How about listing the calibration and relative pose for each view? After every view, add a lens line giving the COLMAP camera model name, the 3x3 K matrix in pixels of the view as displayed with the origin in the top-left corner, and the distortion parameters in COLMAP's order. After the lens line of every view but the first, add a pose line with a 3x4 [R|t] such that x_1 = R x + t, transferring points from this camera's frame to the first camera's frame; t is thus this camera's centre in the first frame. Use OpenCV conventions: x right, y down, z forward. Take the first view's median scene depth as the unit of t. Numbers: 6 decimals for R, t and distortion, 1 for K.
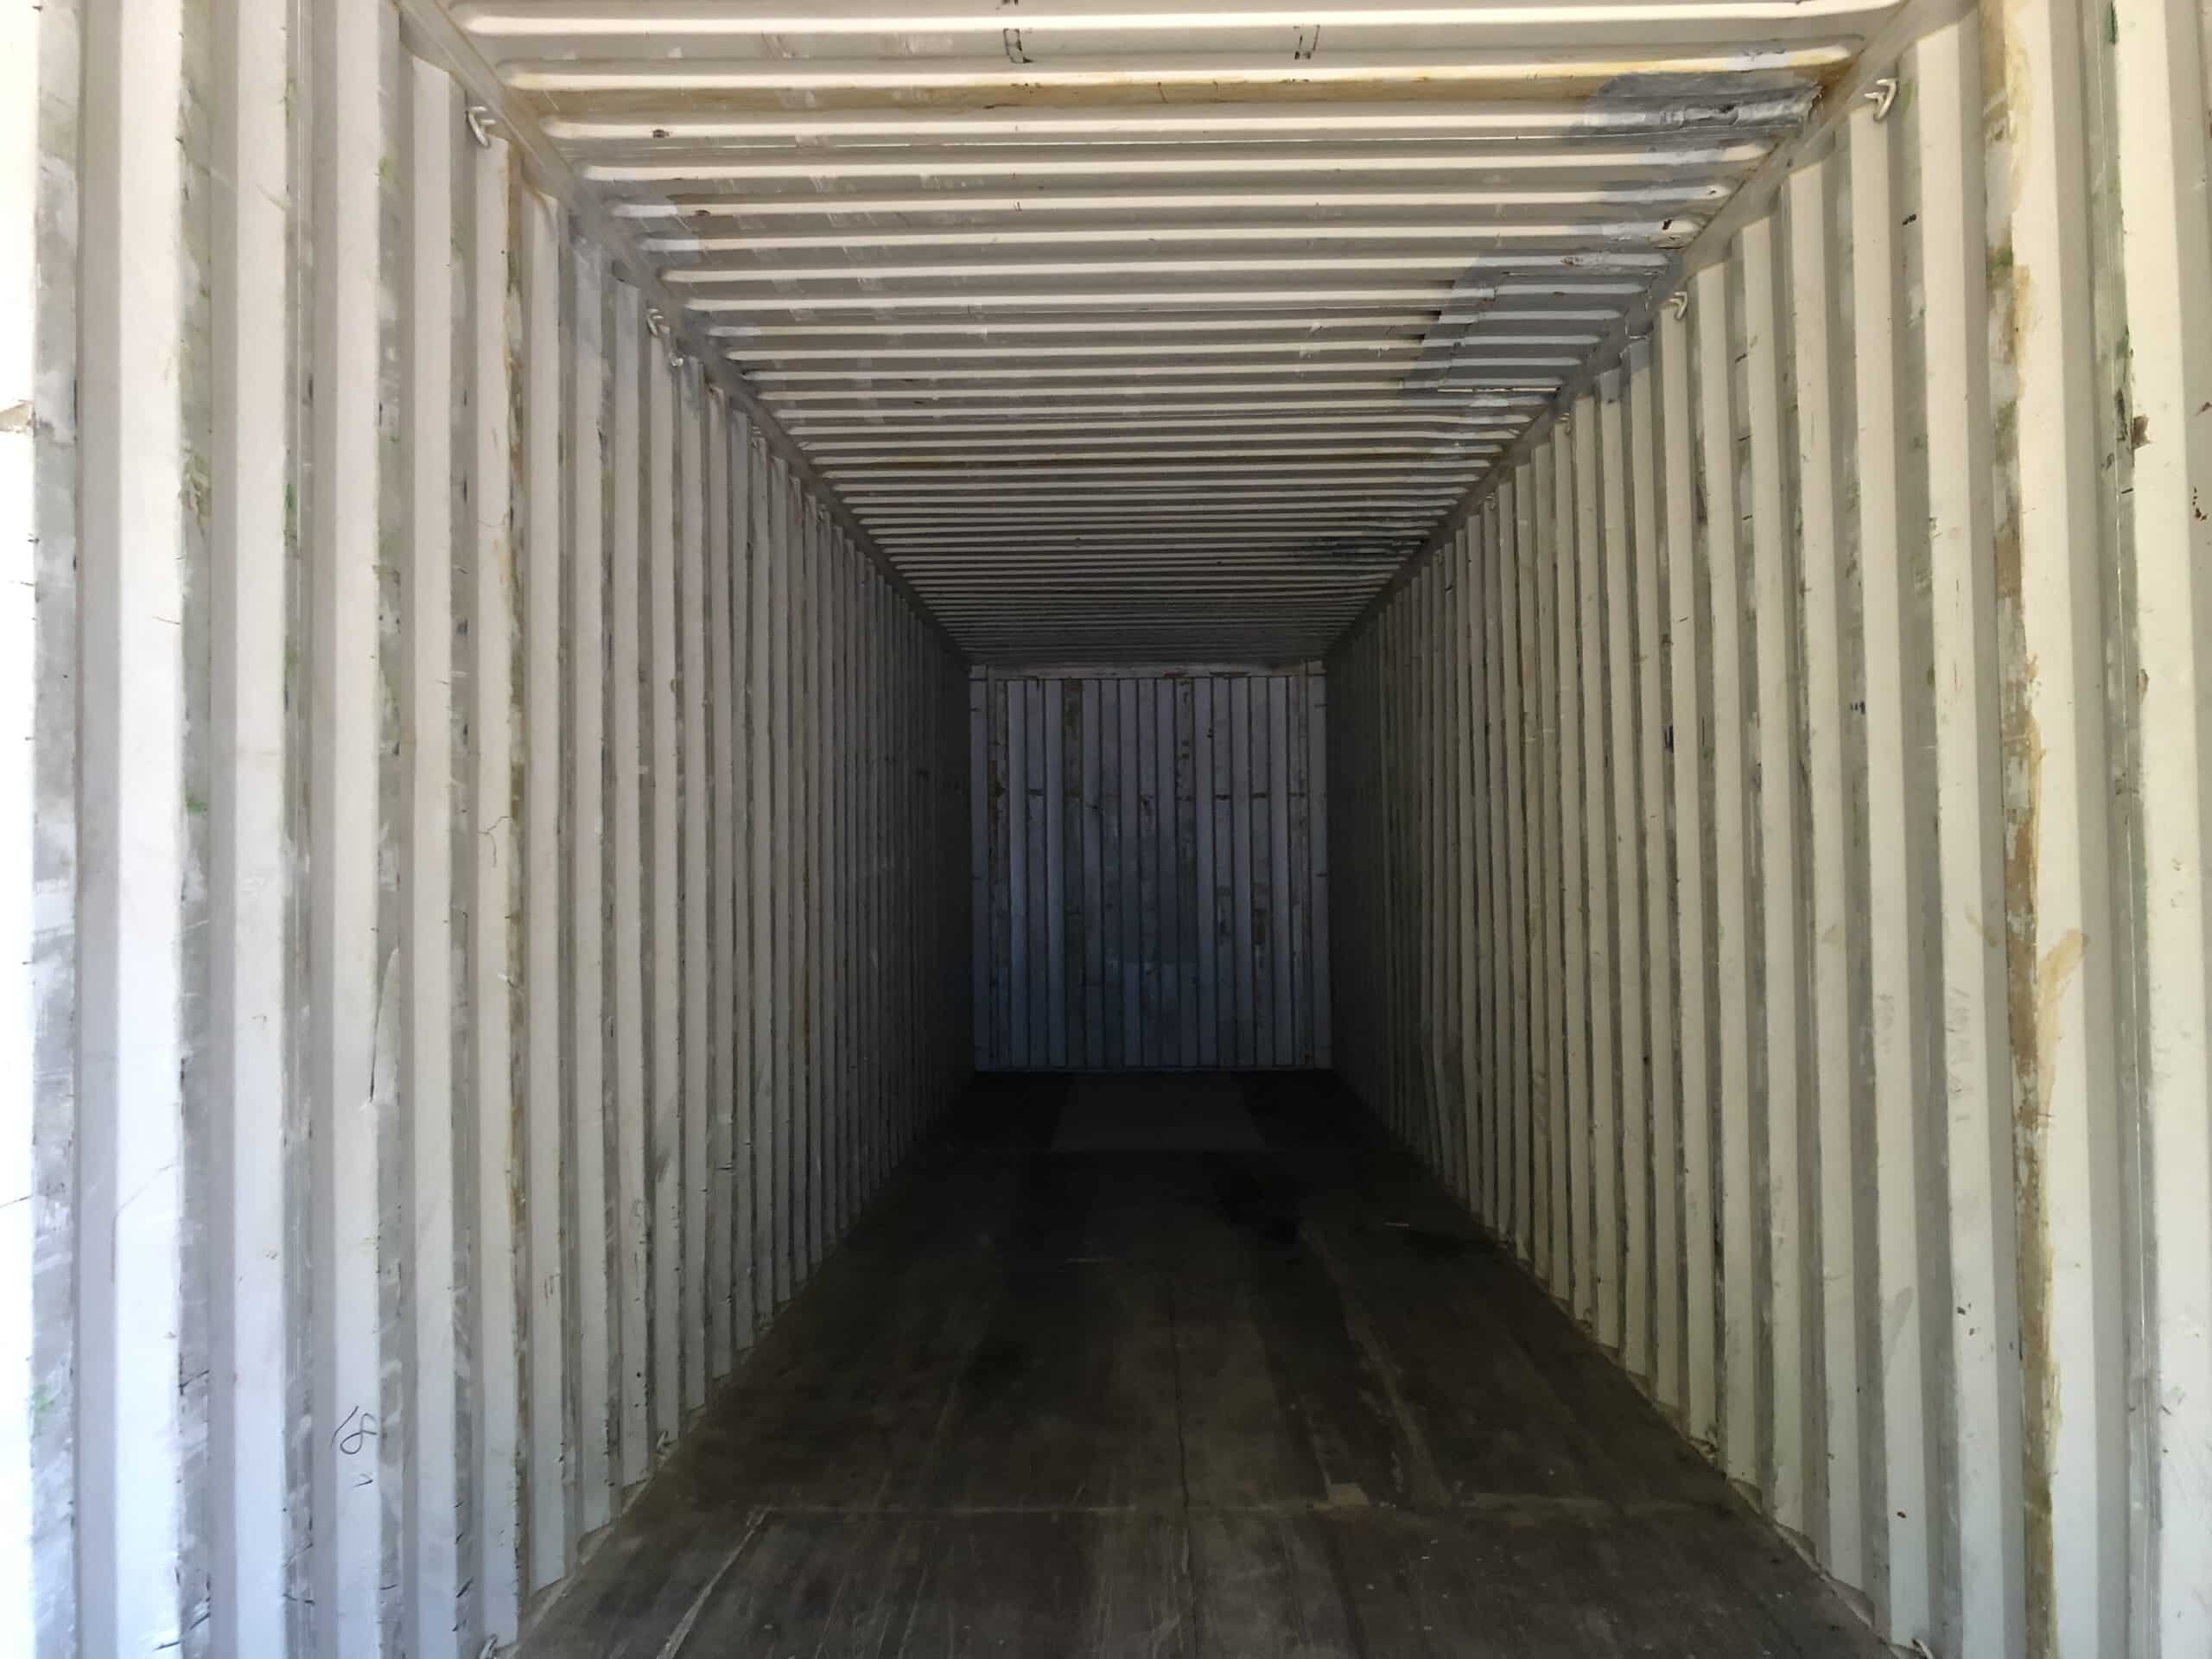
lens RADIAL K [[1839.7, 0, 1113.6], [0, 1839.7, 816.4], [0, 0, 1]] dist [0.007029, -0.015290]
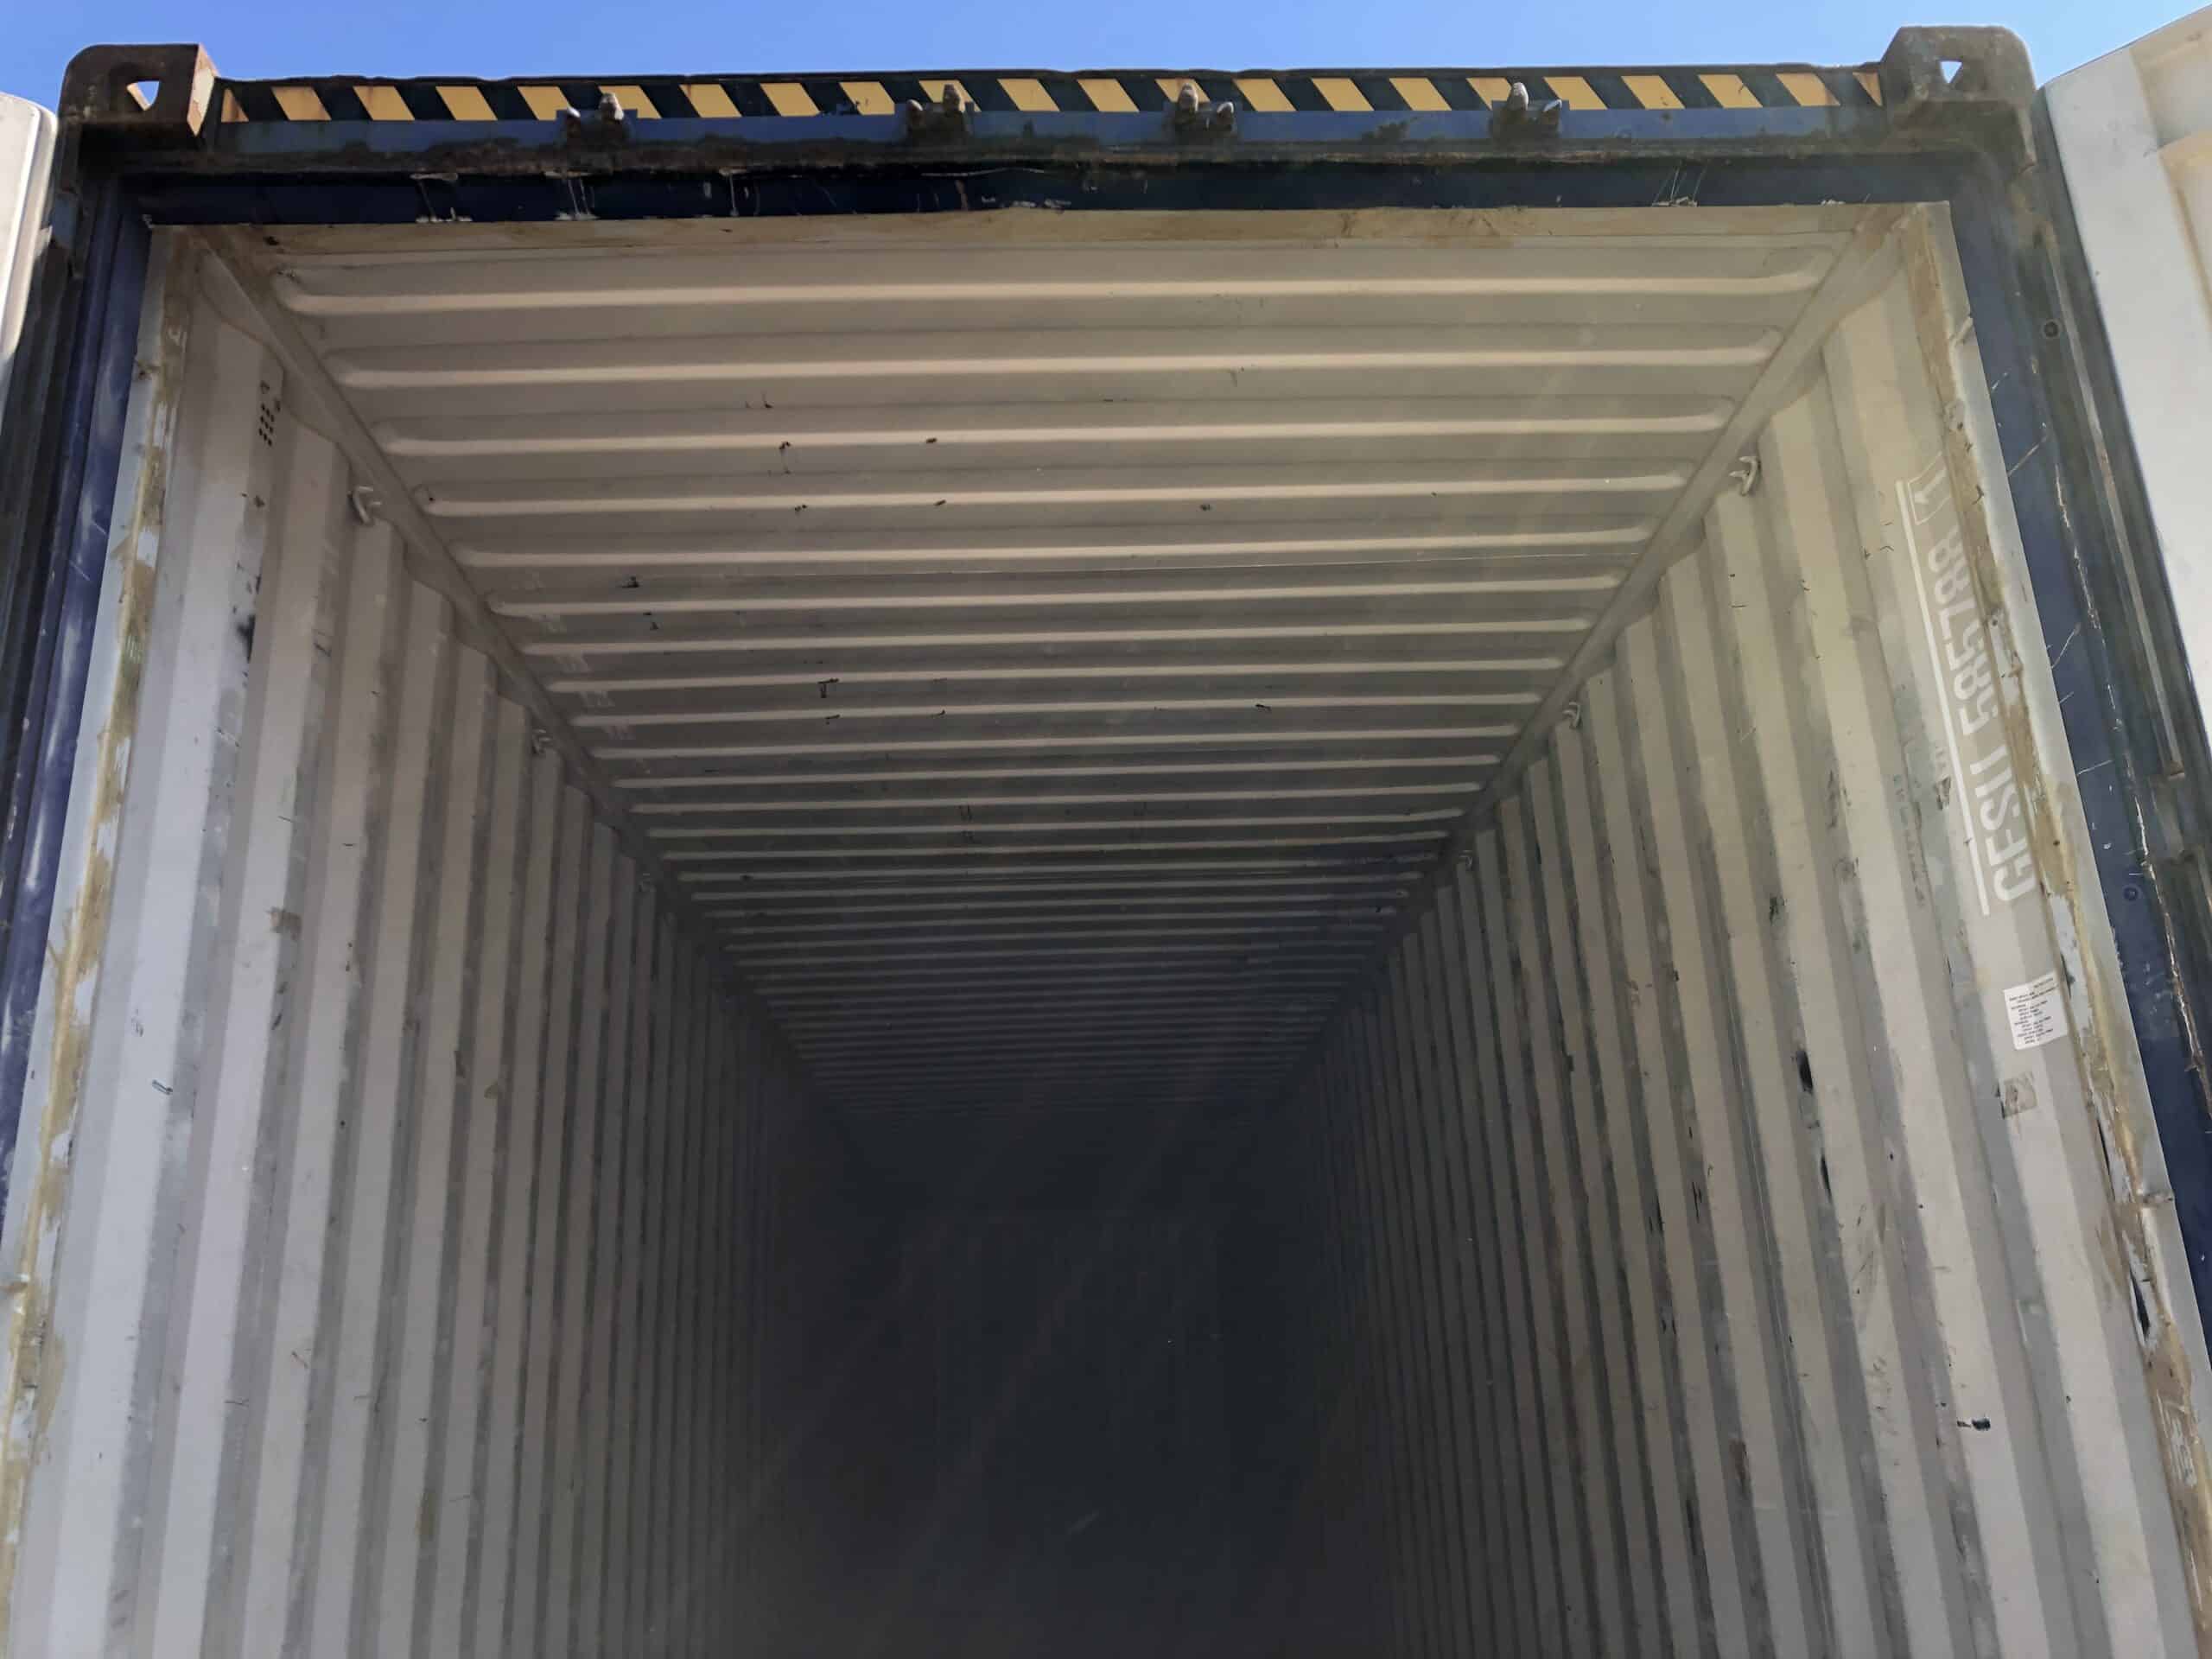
lens RADIAL K [[1812.1, 0, 1113.5], [0, 1812.1, 797.3], [0, 0, 1]] dist [-0.003575, -0.011542]
pose [[0.998670, -0.013081, 0.049864, -0.001106], [0.027666, 0.952176, -0.304296, 0.055378], [-0.043498, 0.305271, 0.951272, -0.542321]]
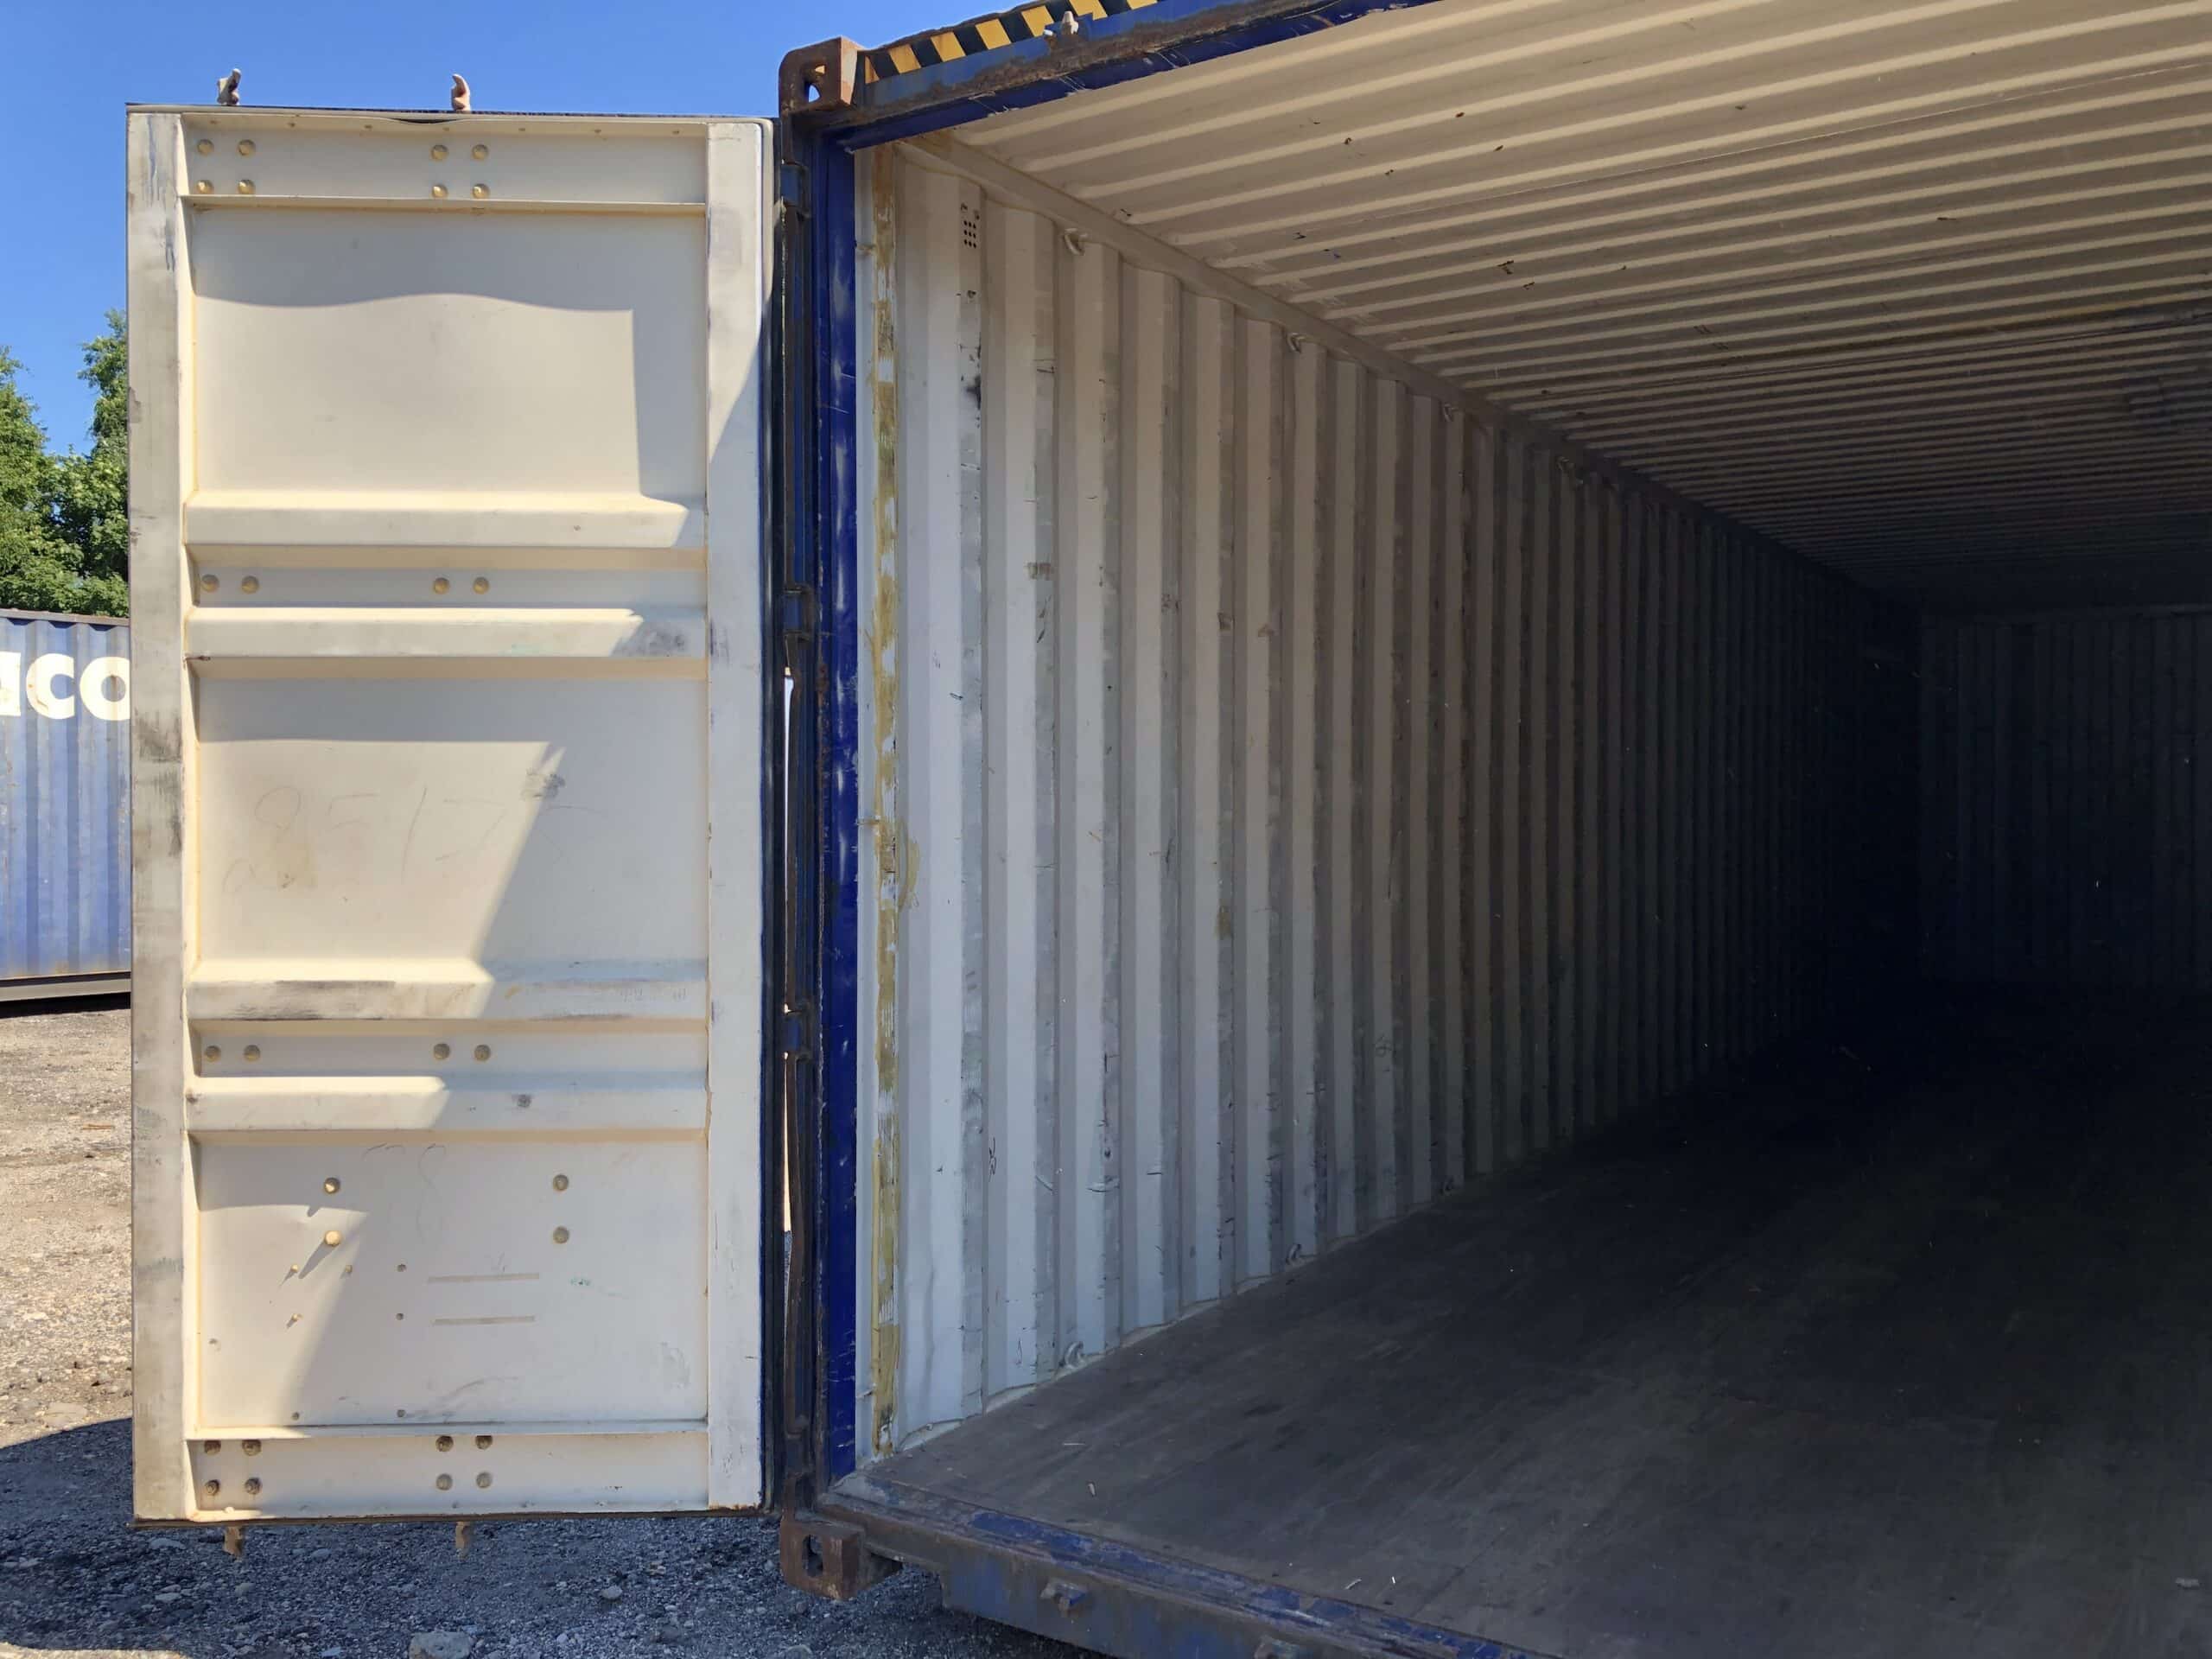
lens RADIAL K [[1820.6, 0, 1114.4], [0, 1820.6, 820.0], [0, 0, 1]] dist [0.015318, -0.008393]
pose [[0.848322, 0.019263, -0.529130, 0.349167], [0.003441, 0.999116, 0.041890, -0.023154], [0.529469, -0.037357, 0.847506, -0.757548]]
